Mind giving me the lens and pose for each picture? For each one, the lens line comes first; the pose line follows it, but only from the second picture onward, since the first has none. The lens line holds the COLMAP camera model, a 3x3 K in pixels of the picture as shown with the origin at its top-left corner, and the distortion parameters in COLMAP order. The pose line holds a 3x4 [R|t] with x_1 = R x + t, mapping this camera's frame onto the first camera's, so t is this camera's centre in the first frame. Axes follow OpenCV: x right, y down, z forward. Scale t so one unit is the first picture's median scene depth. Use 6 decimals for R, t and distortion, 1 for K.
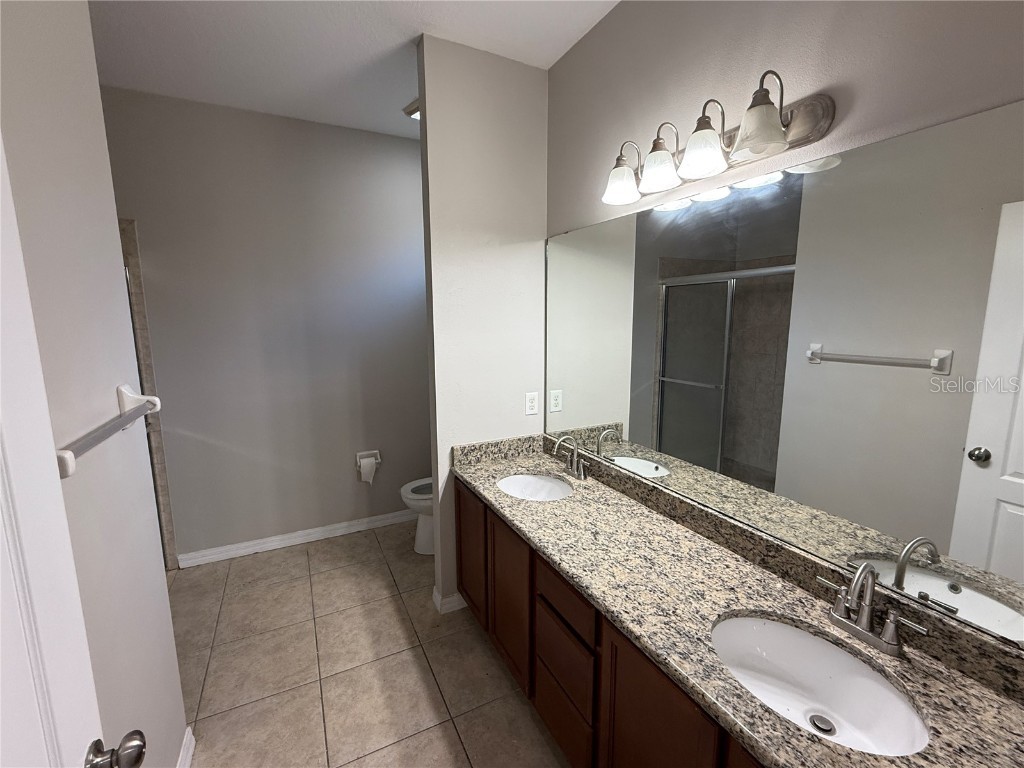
lens RADIAL K [[444.7, 0, 514.6], [0, 444.7, 384.4], [0, 0, 1]] dist [0.000865, -0.000434]
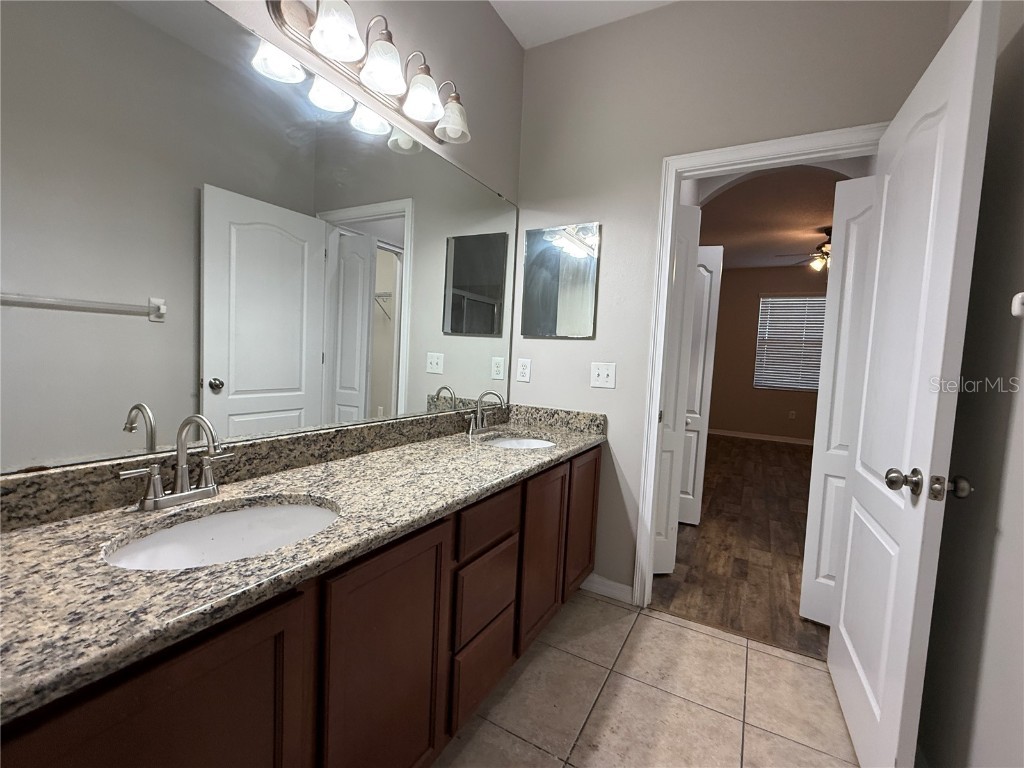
lens RADIAL K [[444.7, 0, 514.6], [0, 444.7, 384.4], [0, 0, 1]] dist [0.000865, -0.000434]
pose [[-0.560457, -0.074083, 0.824863, -0.533816], [0.086966, 0.985220, 0.147575, 0.055529], [-0.823605, 0.154444, -0.545731, 1.164004]]
